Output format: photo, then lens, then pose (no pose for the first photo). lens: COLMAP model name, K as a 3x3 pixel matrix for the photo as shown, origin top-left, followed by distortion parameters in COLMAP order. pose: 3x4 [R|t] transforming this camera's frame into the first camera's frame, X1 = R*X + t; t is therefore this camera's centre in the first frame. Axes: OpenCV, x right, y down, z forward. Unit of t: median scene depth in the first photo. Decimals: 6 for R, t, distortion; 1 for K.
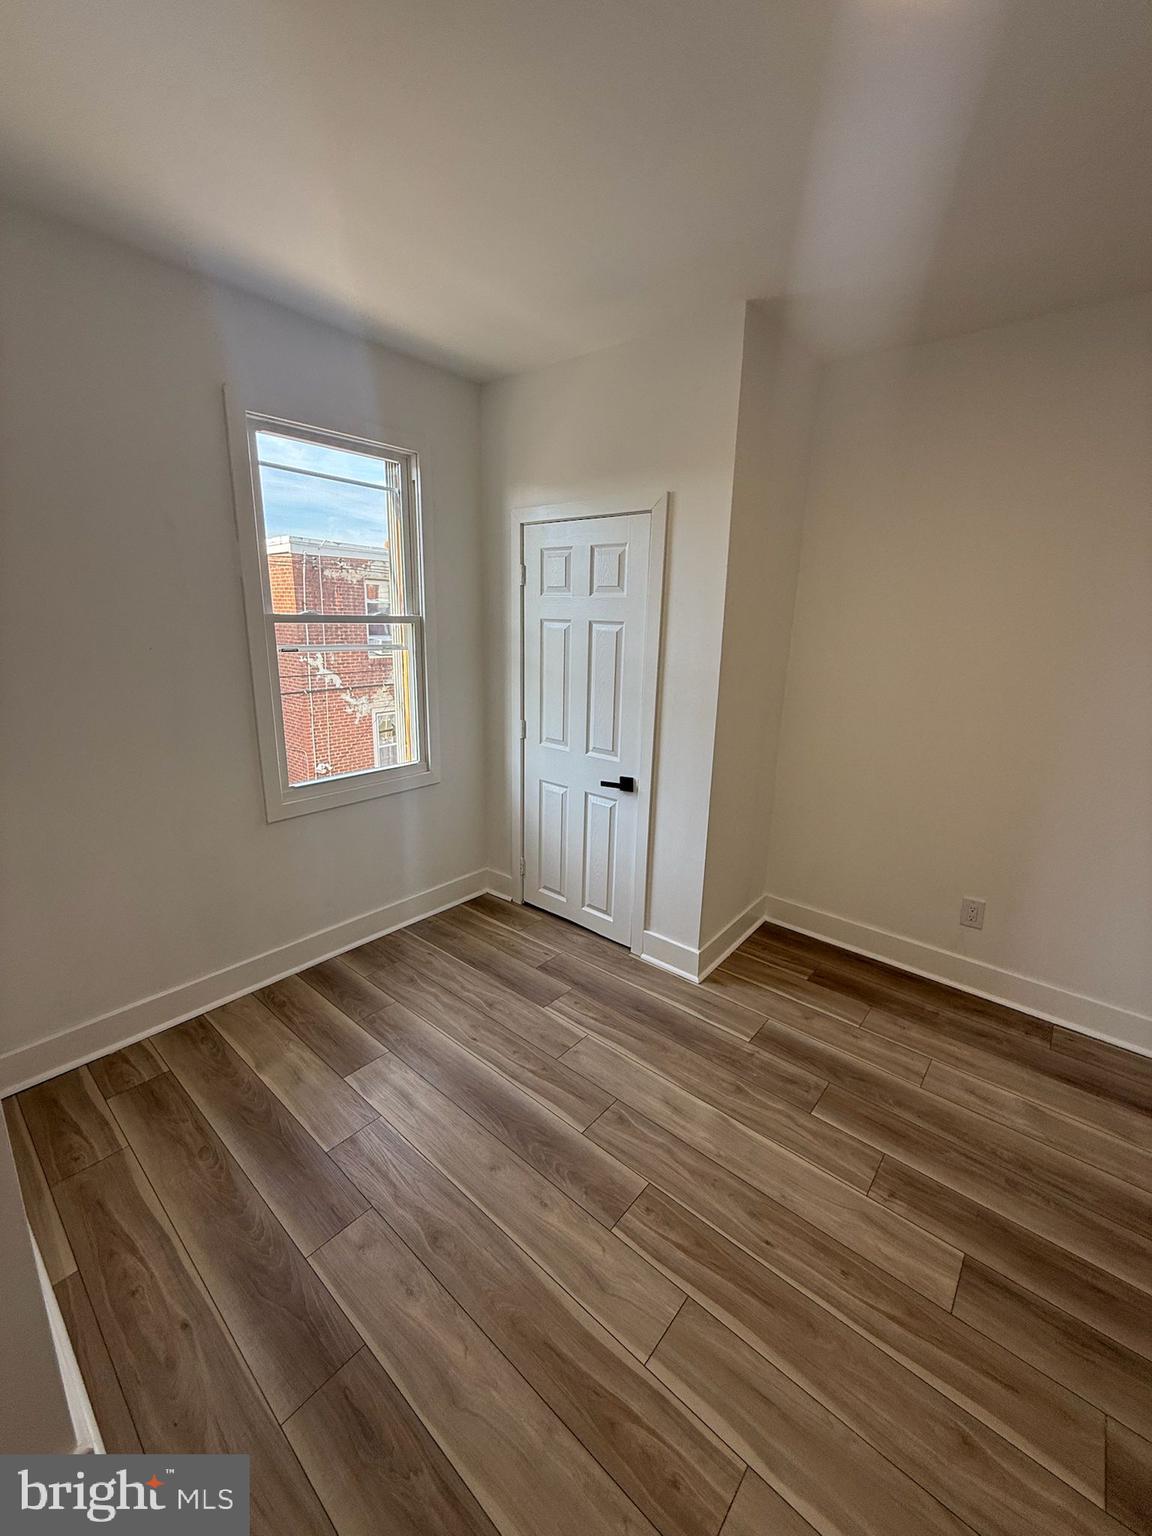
lens RADIAL K [[611.6, 0, 576.3], [0, 611.6, 765.6], [0, 0, 1]] dist [0.002122, -0.001128]
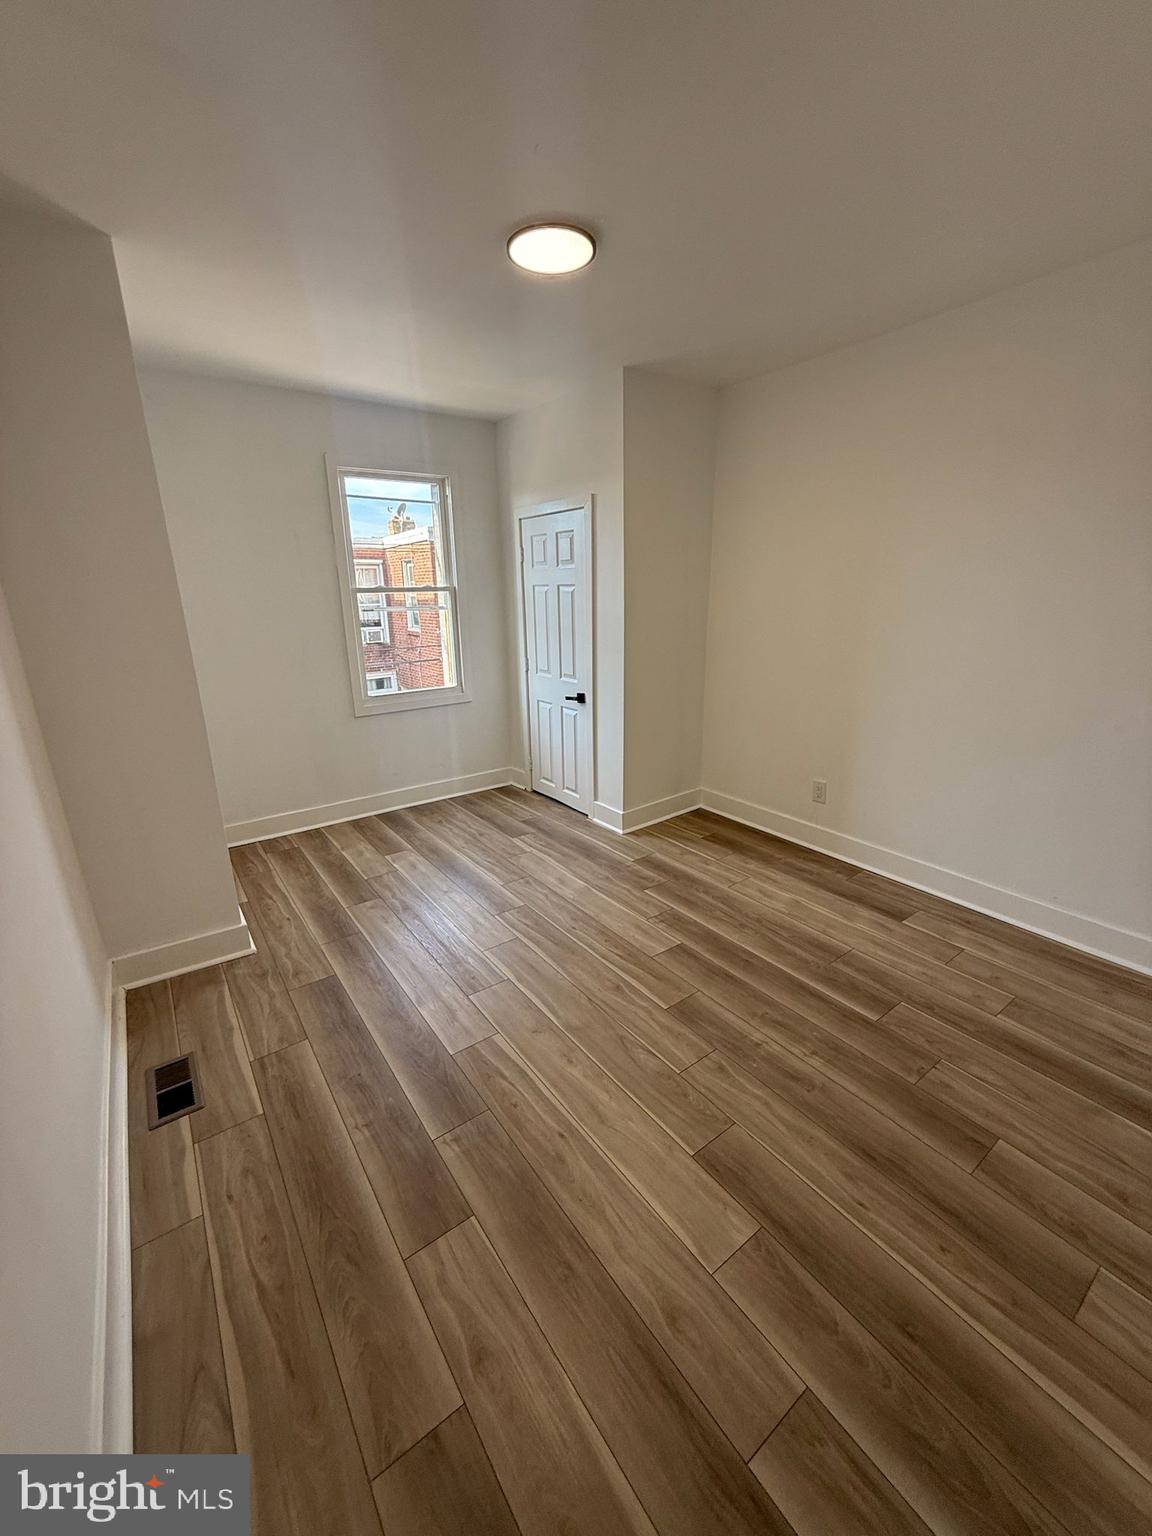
lens RADIAL K [[611.6, 0, 574.0], [0, 611.6, 767.2], [0, 0, 1]] dist [0.002122, -0.001128]
pose [[0.970835, 0.030816, -0.237759, 0.444830], [-0.021072, 0.998835, 0.043414, 0.141470], [0.238820, -0.037138, 0.970353, -0.443251]]
